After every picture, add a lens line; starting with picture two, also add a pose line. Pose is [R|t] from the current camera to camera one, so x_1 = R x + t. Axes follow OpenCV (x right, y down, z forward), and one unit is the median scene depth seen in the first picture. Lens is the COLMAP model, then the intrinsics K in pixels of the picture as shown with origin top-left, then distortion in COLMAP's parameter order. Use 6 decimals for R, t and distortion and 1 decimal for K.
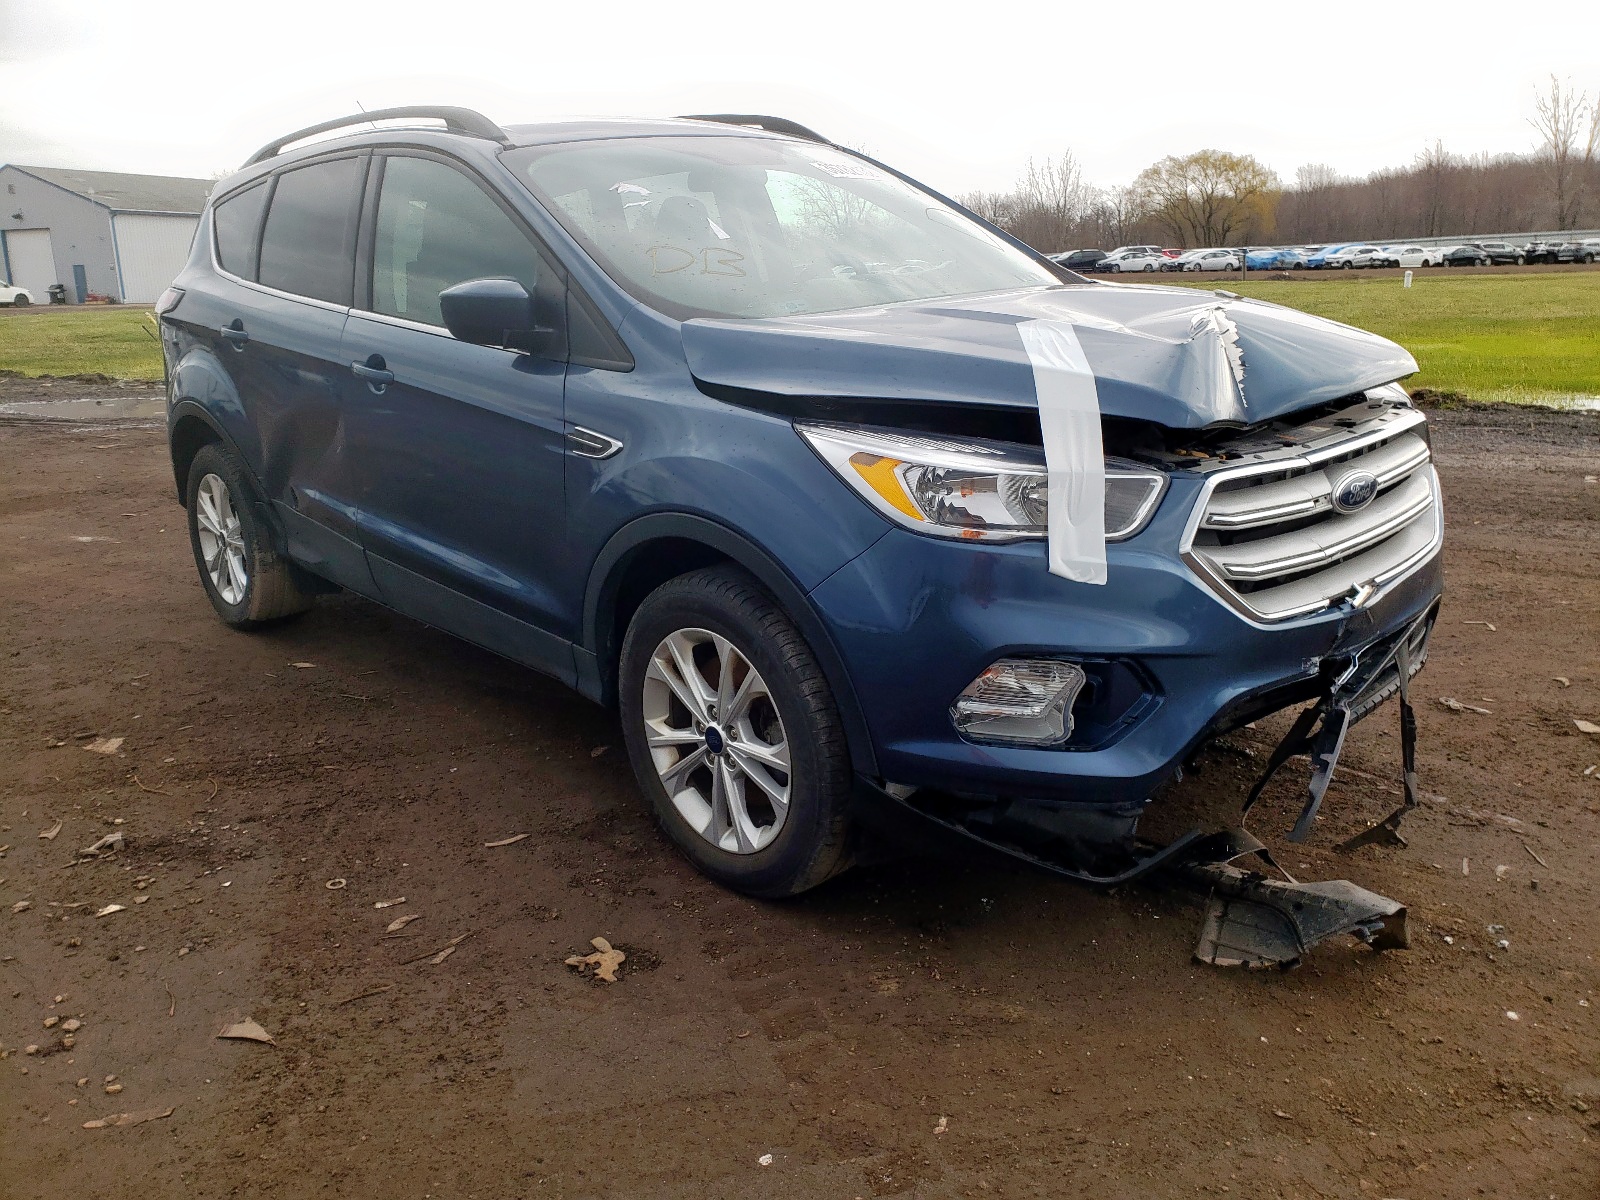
lens RADIAL K [[1191.1, 0, 800.0], [0, 1191.1, 600.0], [0, 0, 1]] dist [0.011227, -0.005232]
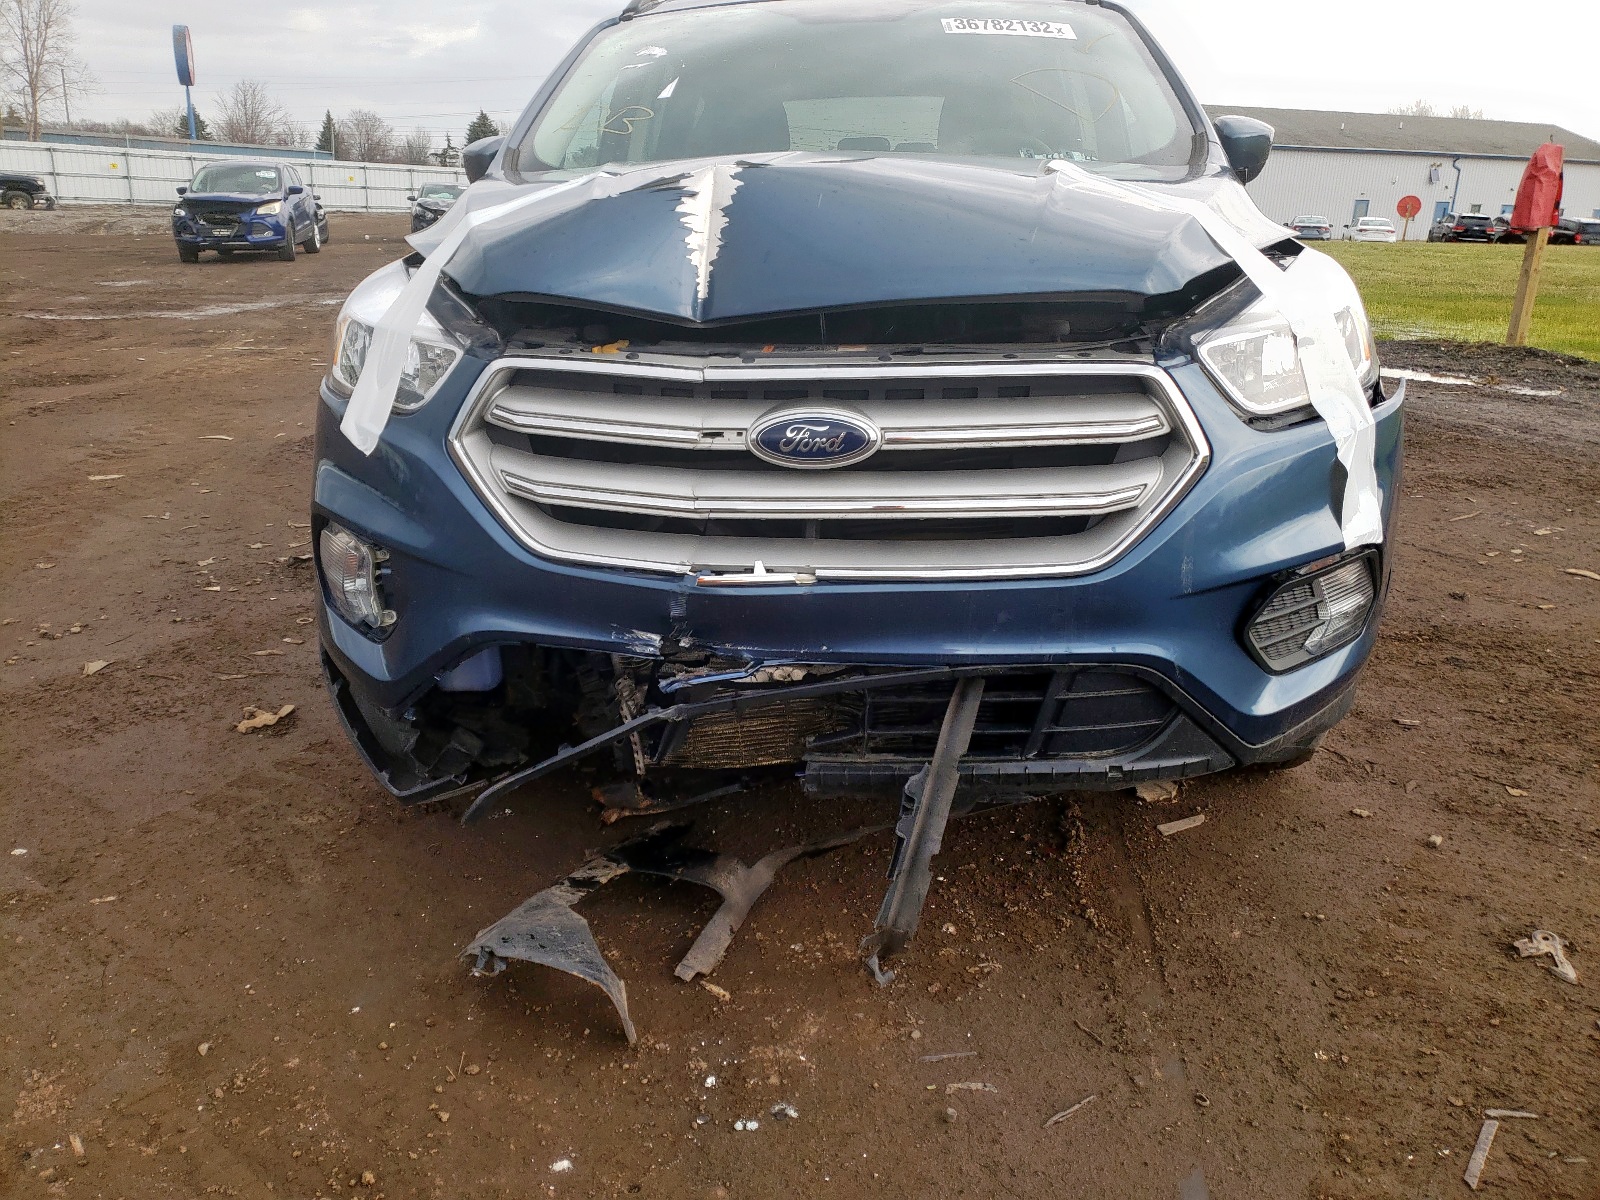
lens RADIAL K [[1191.1, 0, 800.0], [0, 1191.1, 600.0], [0, 0, 1]] dist [0.011227, -0.005232]
pose [[0.690132, 0.270802, -0.671106, 1.006085], [-0.241777, 0.960342, 0.138881, -0.101056], [0.682101, 0.066412, 0.728236, 0.522562]]
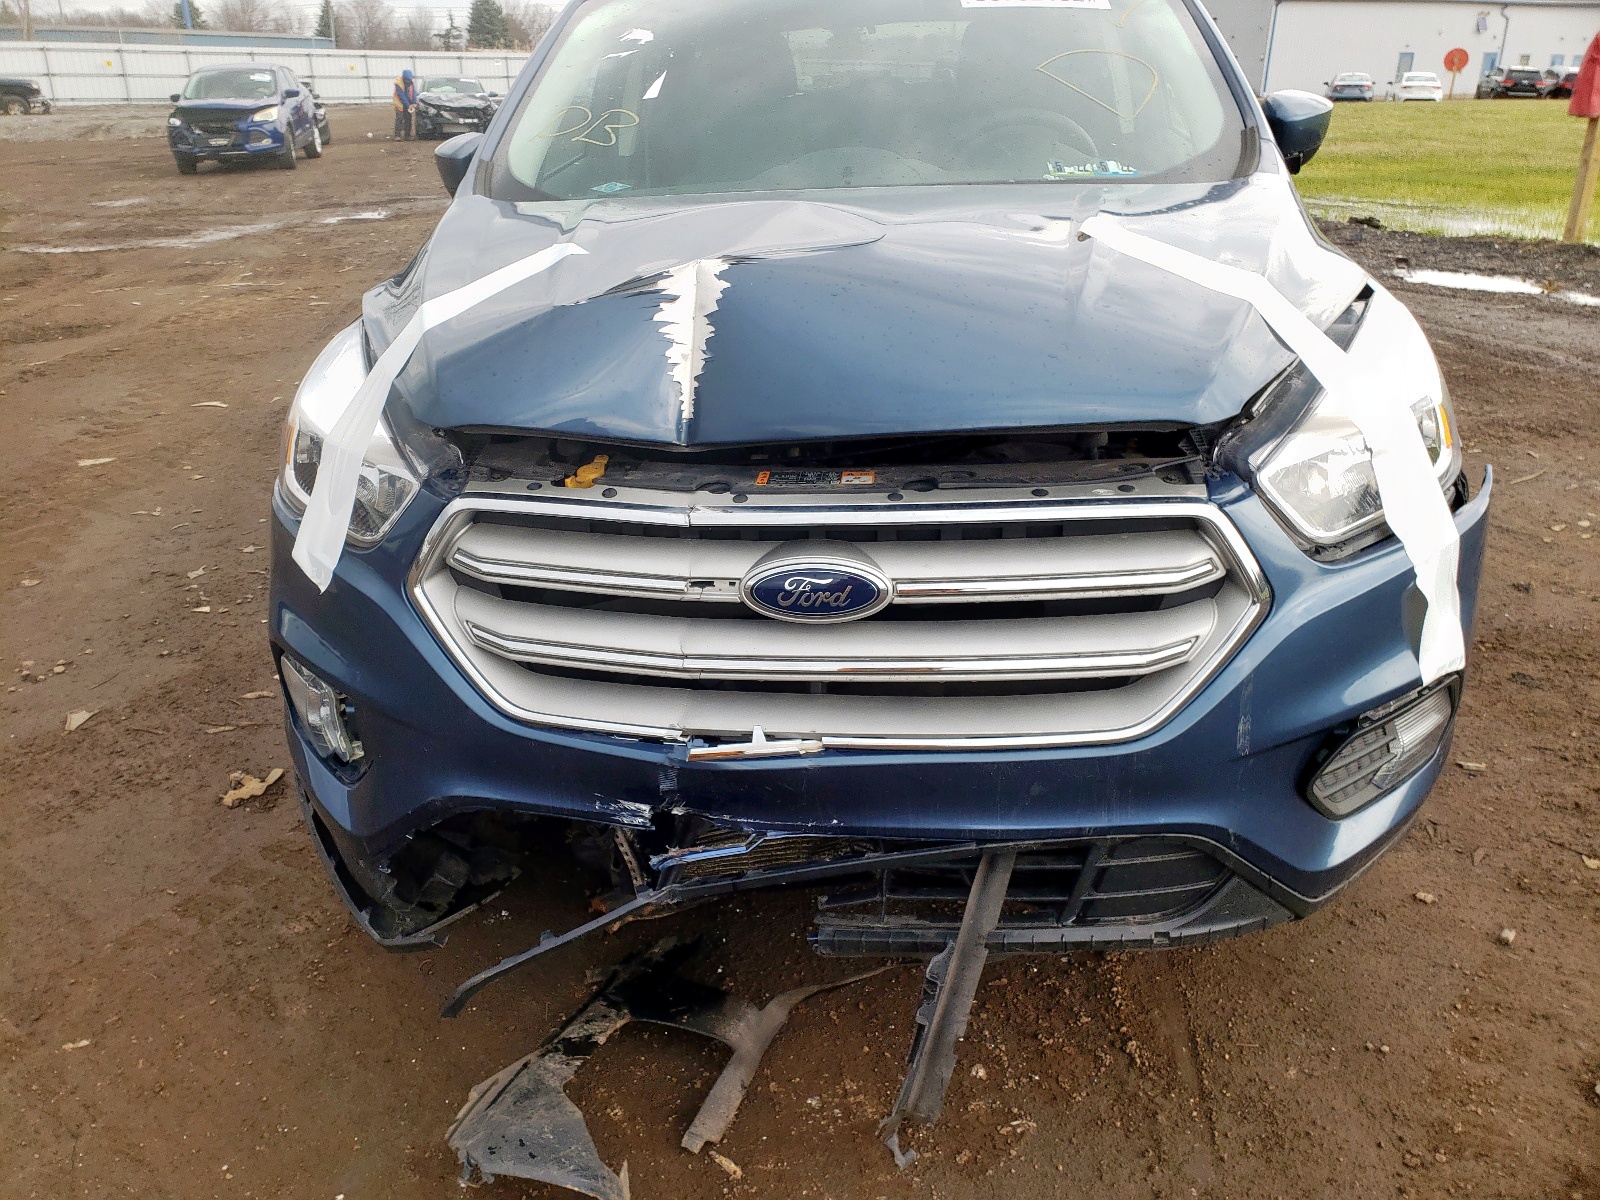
lens RADIAL K [[1208.8, 0, 800.0], [0, 1208.8, 600.0], [0, 0, 1]] dist [0.003663, 0.001370]
pose [[0.682586, 0.307921, -0.662768, 0.921693], [-0.215894, 0.951387, 0.219664, -0.232915], [0.698188, -0.006852, 0.715882, 0.581406]]
